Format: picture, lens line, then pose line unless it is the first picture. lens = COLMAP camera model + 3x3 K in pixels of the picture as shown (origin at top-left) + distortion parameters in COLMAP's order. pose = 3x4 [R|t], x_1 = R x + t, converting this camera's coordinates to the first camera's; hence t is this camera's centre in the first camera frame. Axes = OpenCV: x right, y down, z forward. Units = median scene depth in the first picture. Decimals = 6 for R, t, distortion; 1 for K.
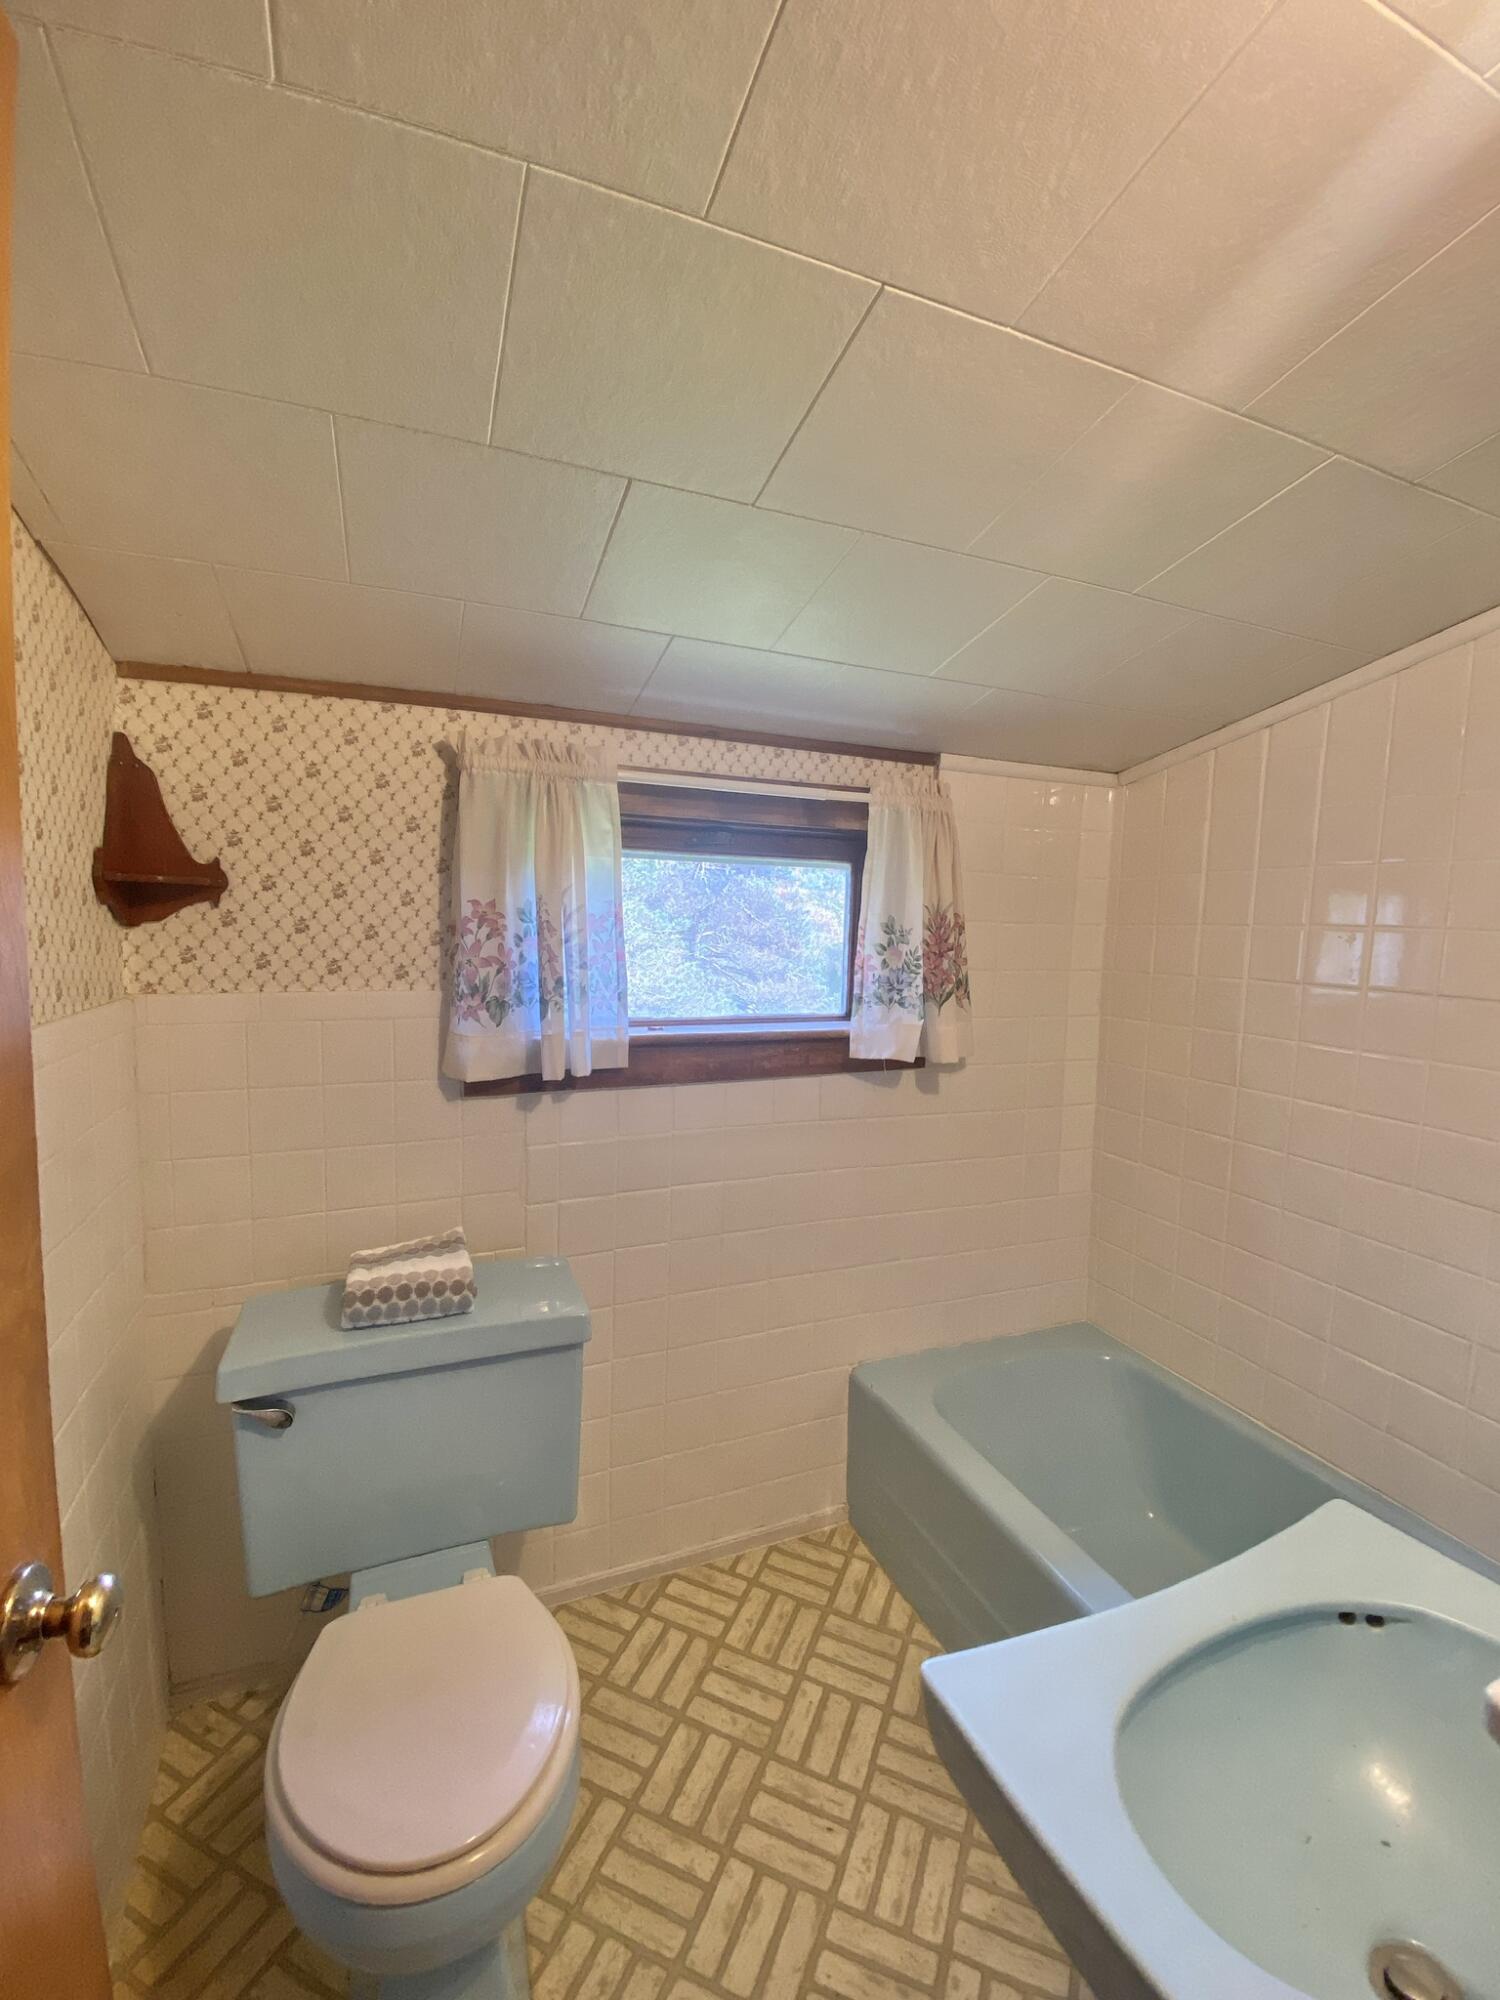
lens RADIAL K [[819.6, 0, 754.1], [0, 819.6, 1027.3], [0, 0, 1]] dist [0.001147, -0.020568]
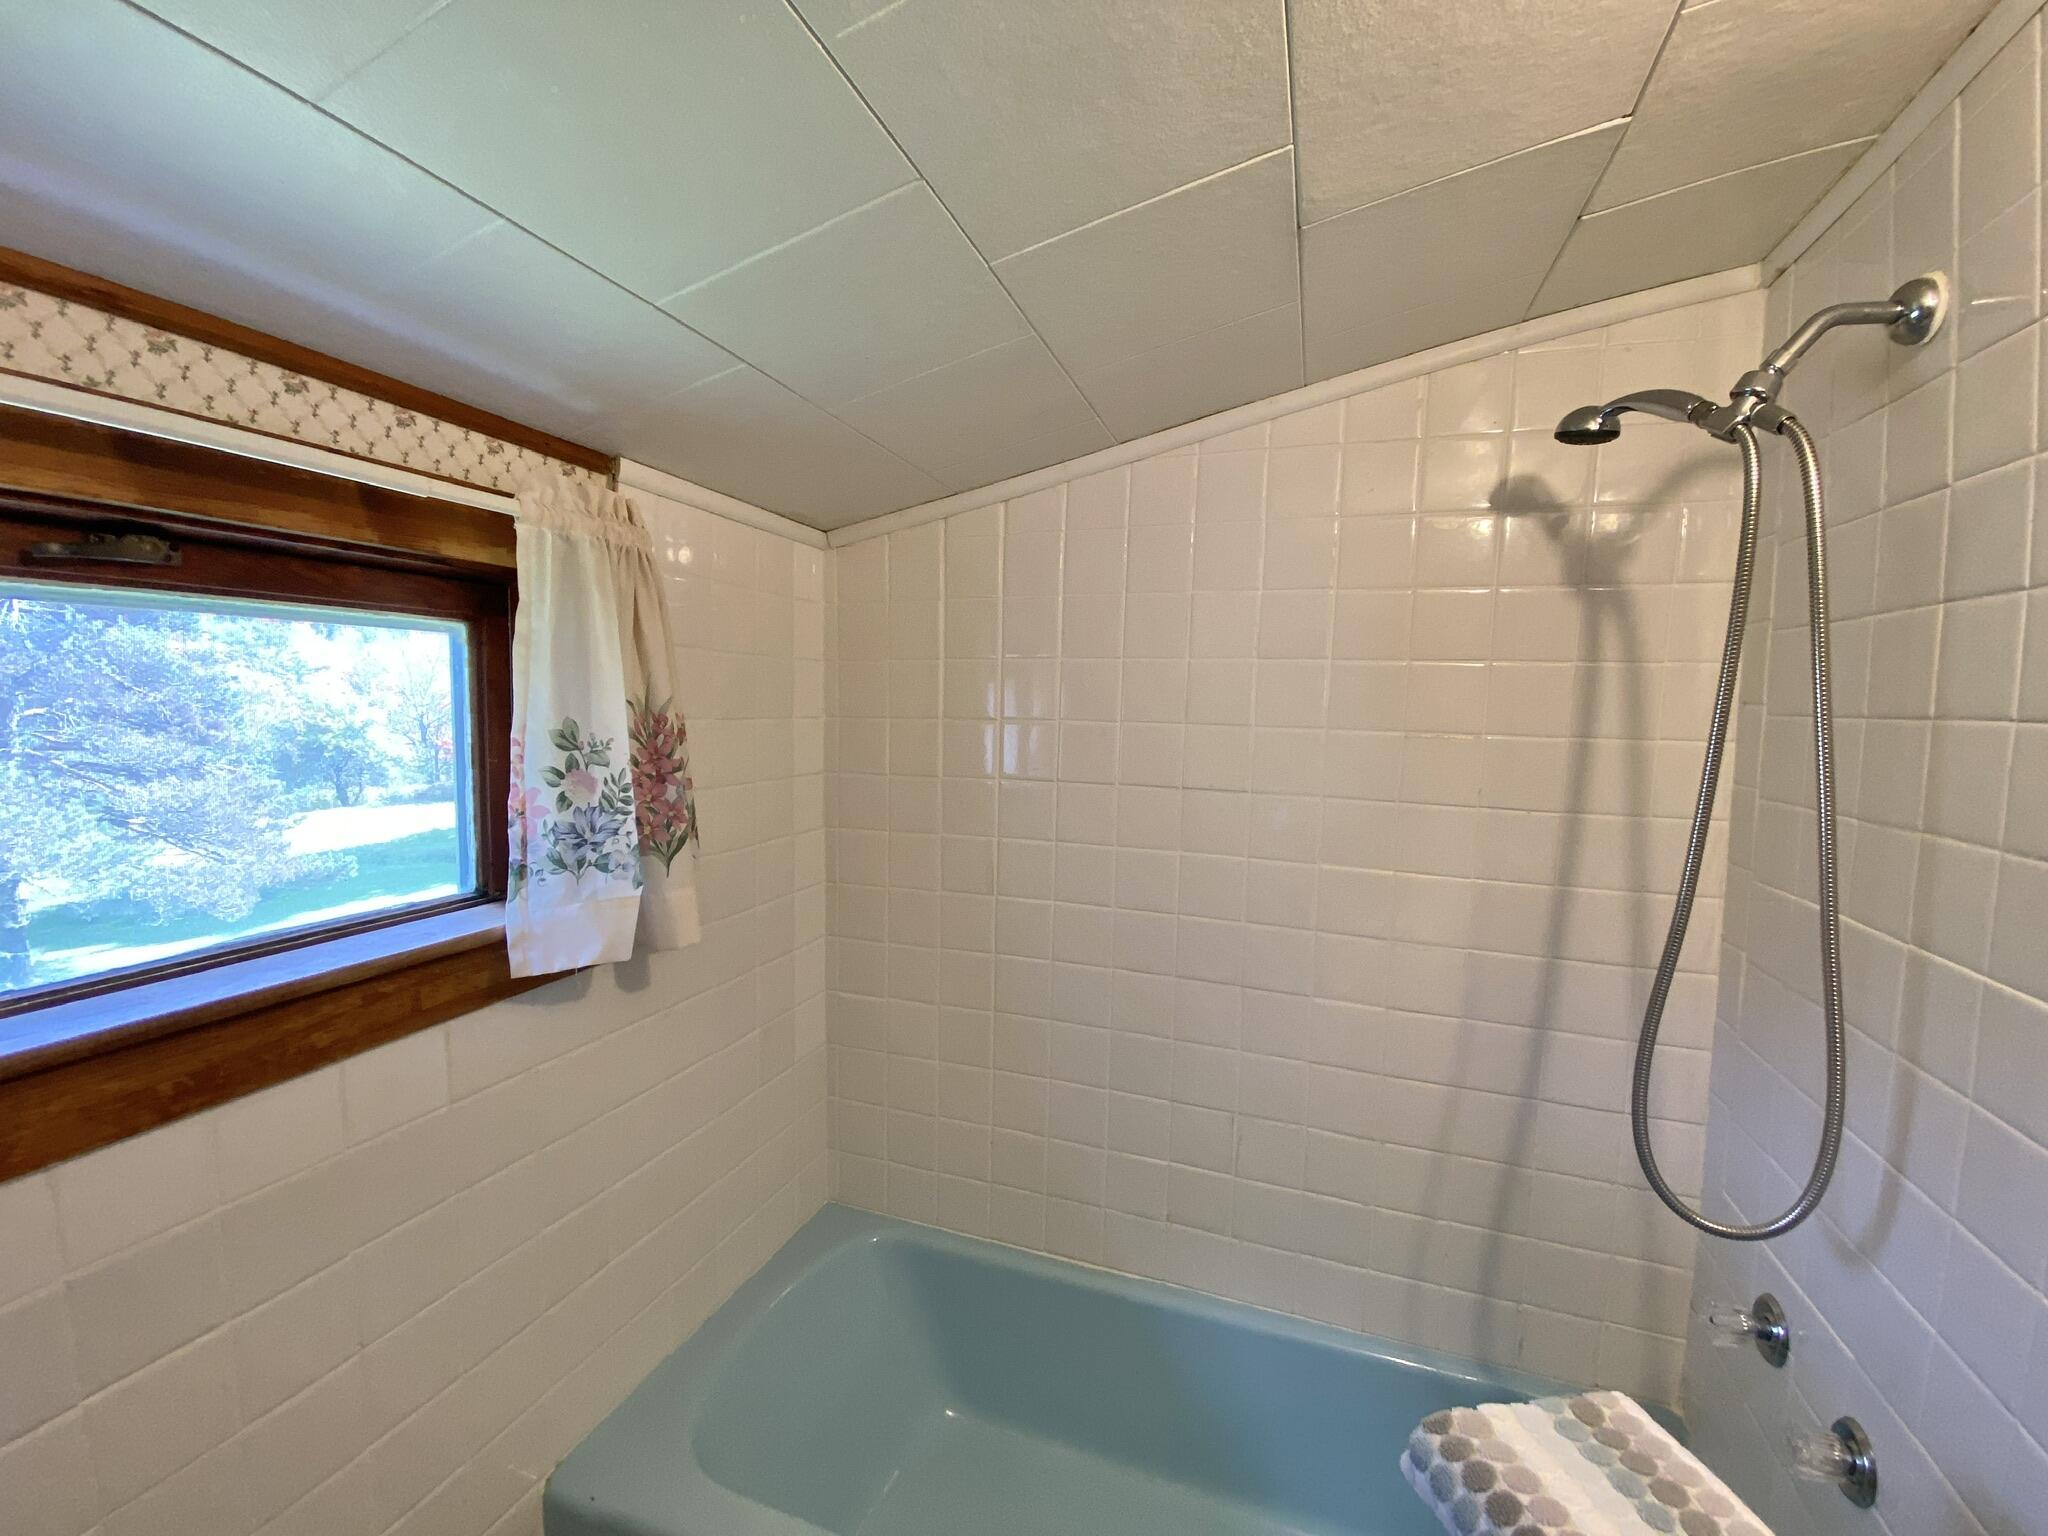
lens RADIAL K [[827.1, 0, 1030.3], [0, 827.1, 772.2], [0, 0, 1]] dist [0.000953, -0.011765]
pose [[0.670224, -0.071996, 0.738658, -0.048637], [0.093277, 0.995563, 0.012401, -0.075152], [-0.736274, 0.060588, 0.673966, 0.370275]]
